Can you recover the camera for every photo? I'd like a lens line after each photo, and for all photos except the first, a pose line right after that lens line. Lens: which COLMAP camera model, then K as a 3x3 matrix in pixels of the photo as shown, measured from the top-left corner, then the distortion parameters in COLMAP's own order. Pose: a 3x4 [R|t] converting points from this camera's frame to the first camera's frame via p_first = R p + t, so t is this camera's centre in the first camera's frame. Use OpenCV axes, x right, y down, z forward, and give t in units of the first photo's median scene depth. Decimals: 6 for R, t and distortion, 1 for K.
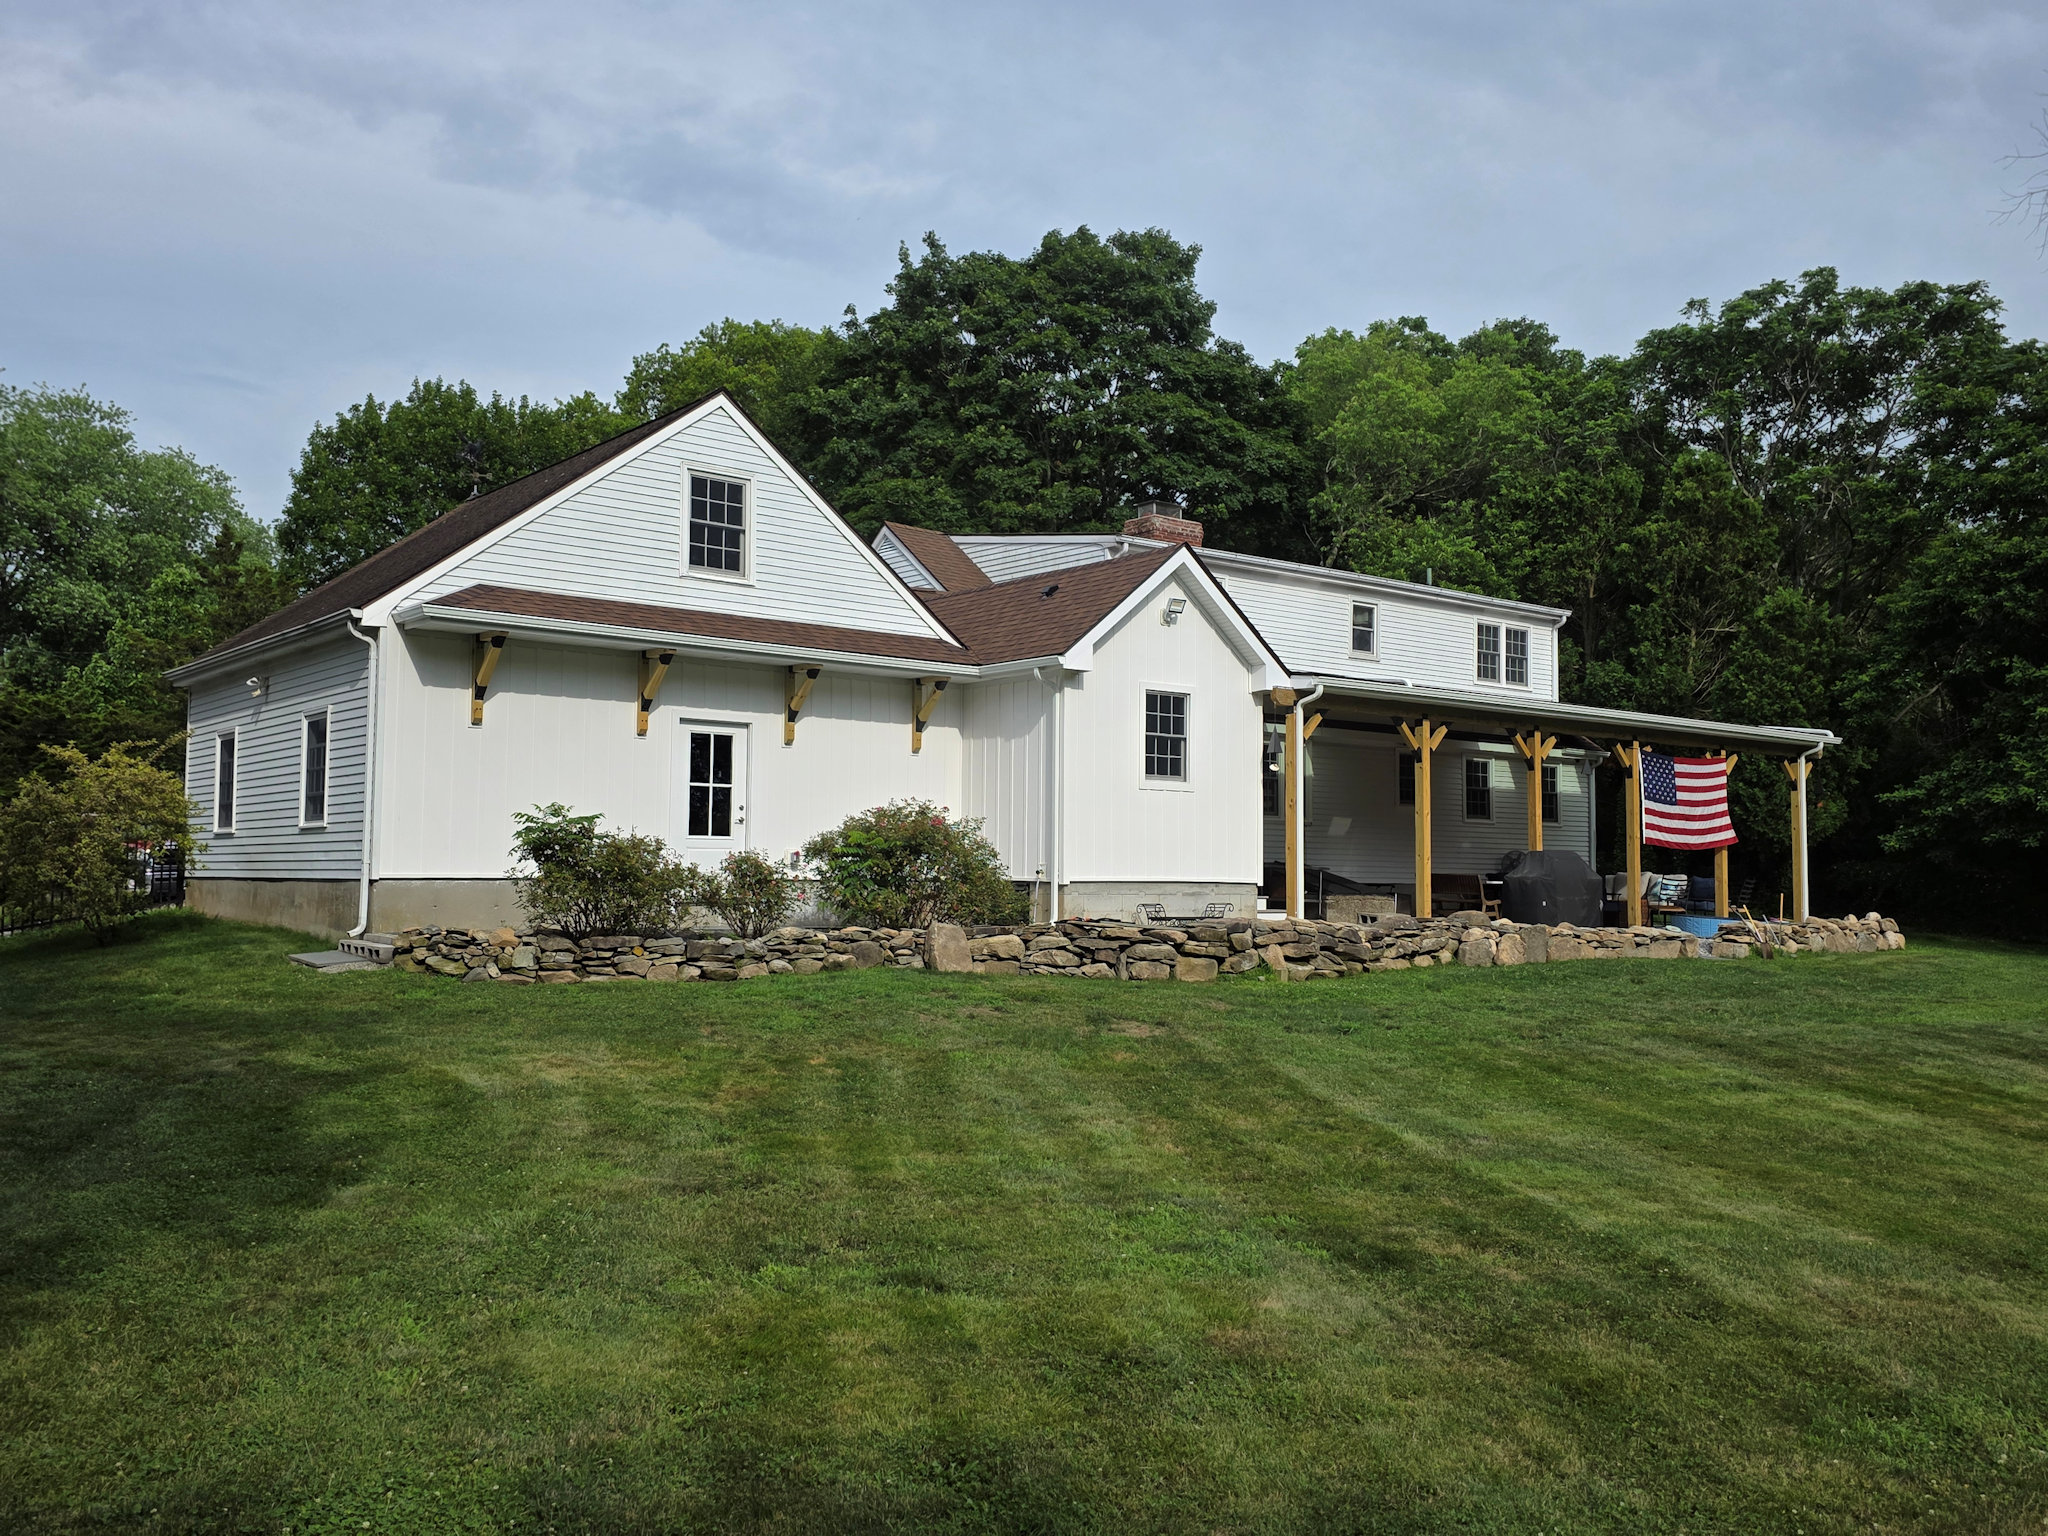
lens RADIAL K [[1685.4, 0, 1039.9], [0, 1685.4, 772.1], [0, 0, 1]] dist [0.057026, -0.039449]
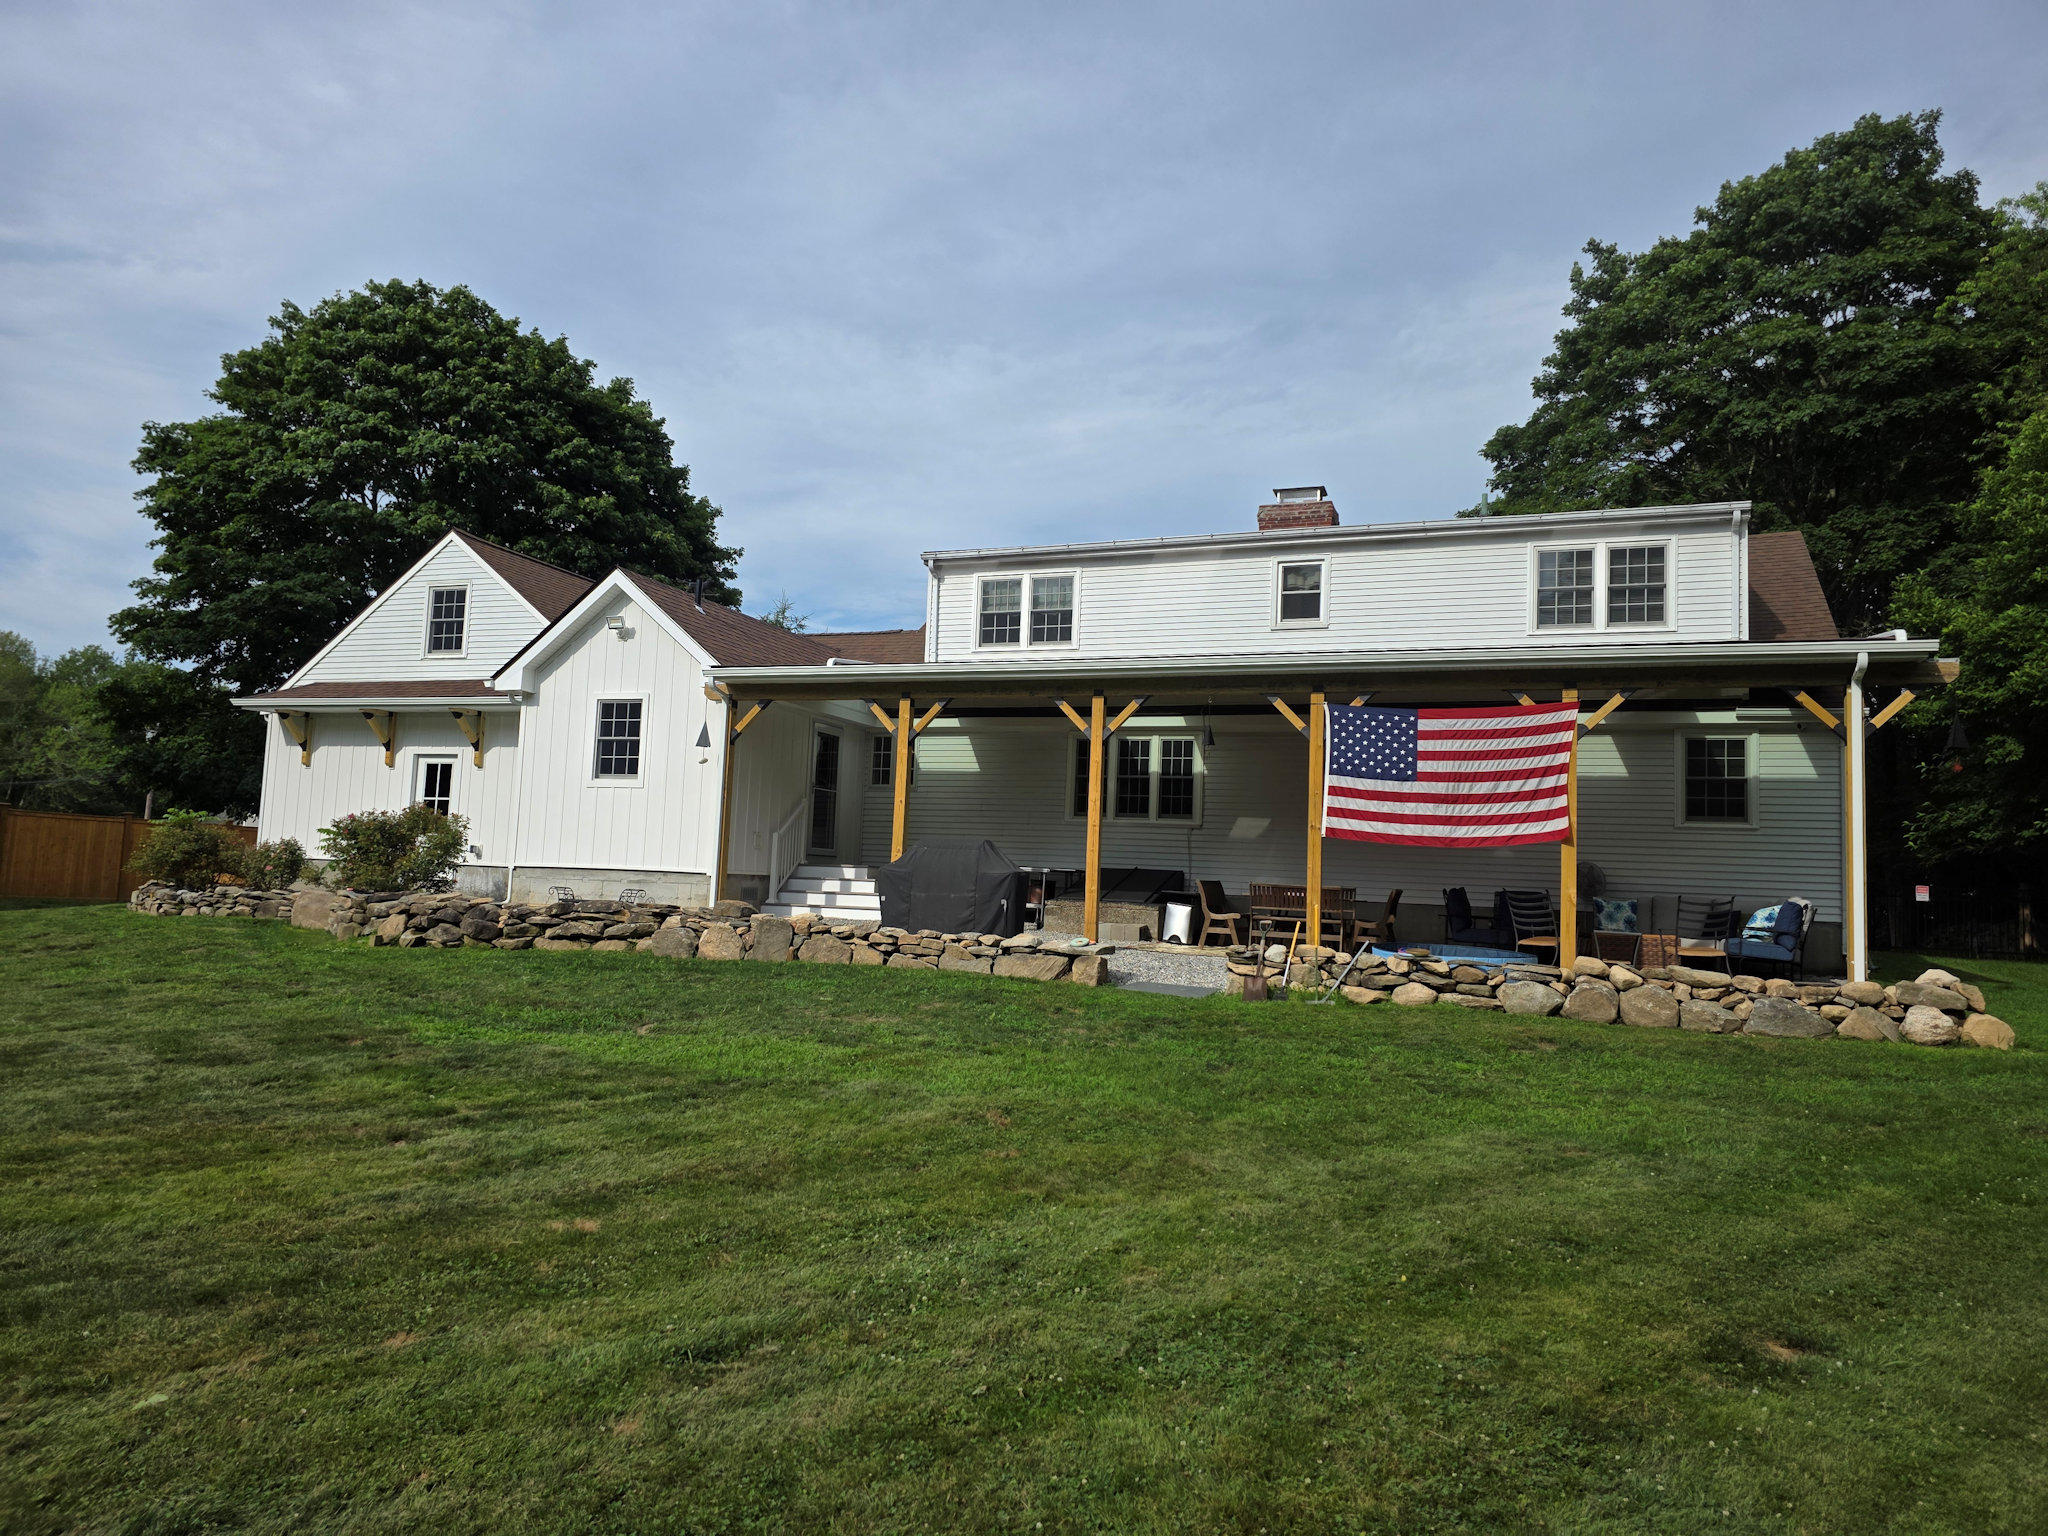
lens RADIAL K [[1364.3, 0, 1030.2], [0, 1364.3, 769.1], [0, 0, 1]] dist [0.046097, -0.027452]
pose [[0.507233, -0.063960, -0.859432, 0.962465], [0.017665, 0.997804, -0.063832, 0.059306], [0.861628, 0.017196, 0.507249, 0.746971]]
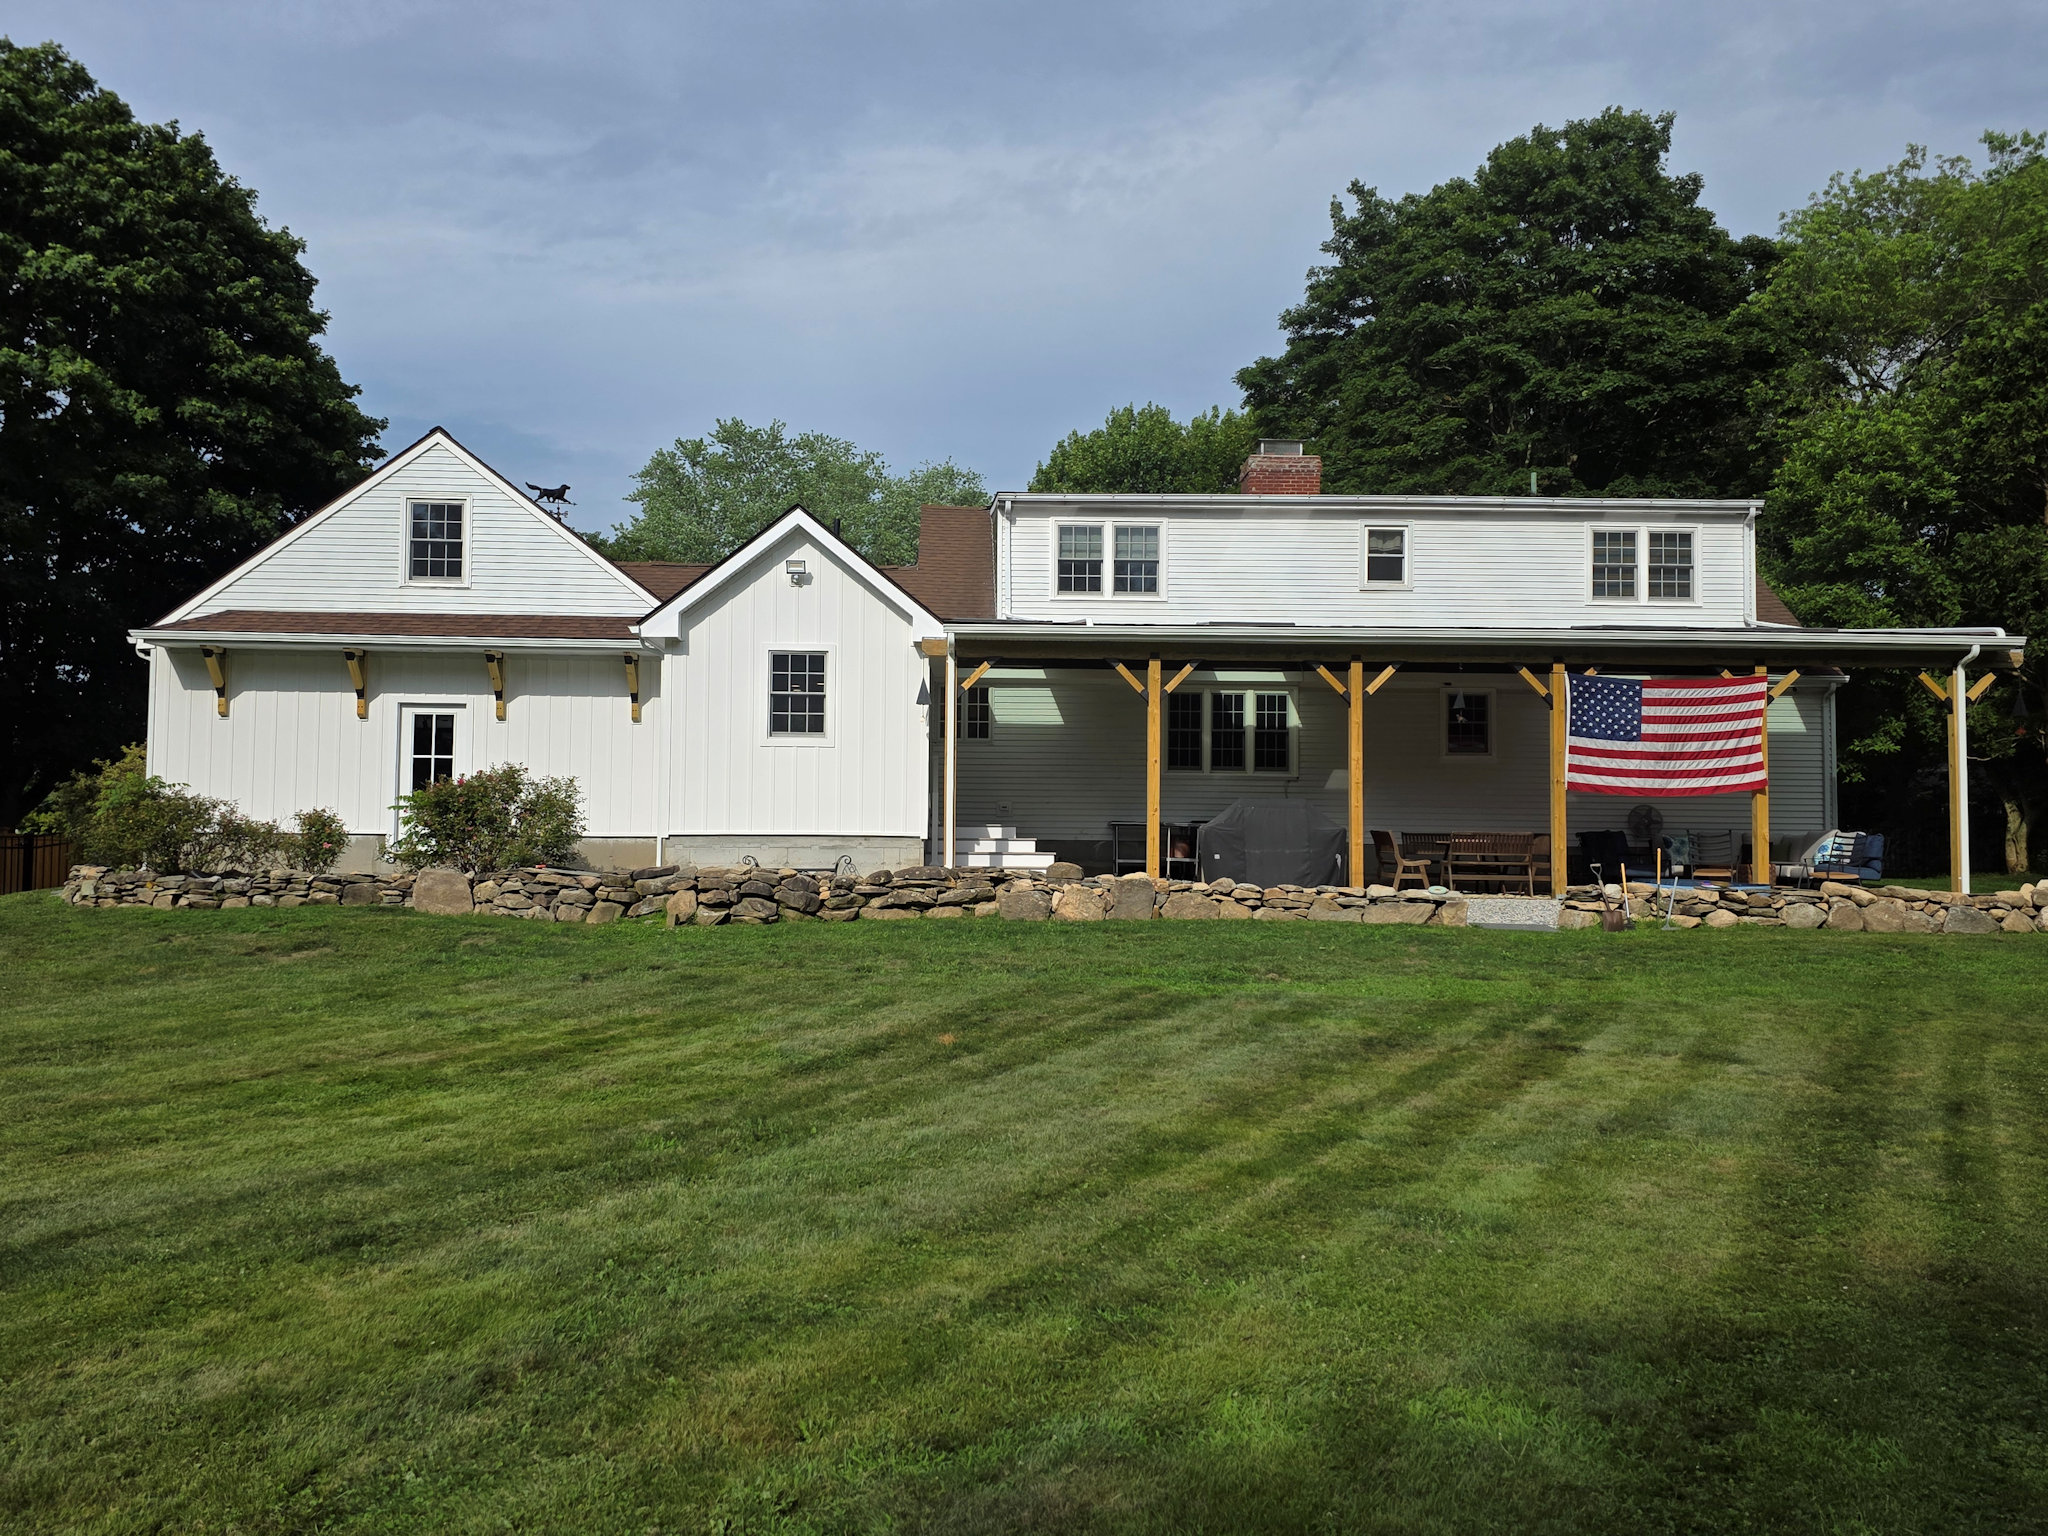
lens RADIAL K [[1685.4, 0, 1029.5], [0, 1685.4, 756.2], [0, 0, 1]] dist [0.057026, -0.039449]
pose [[0.806937, -0.036974, -0.589479, 0.767824], [0.035750, 0.999266, -0.013740, 0.034675], [0.589555, -0.009986, 0.807667, 0.242645]]
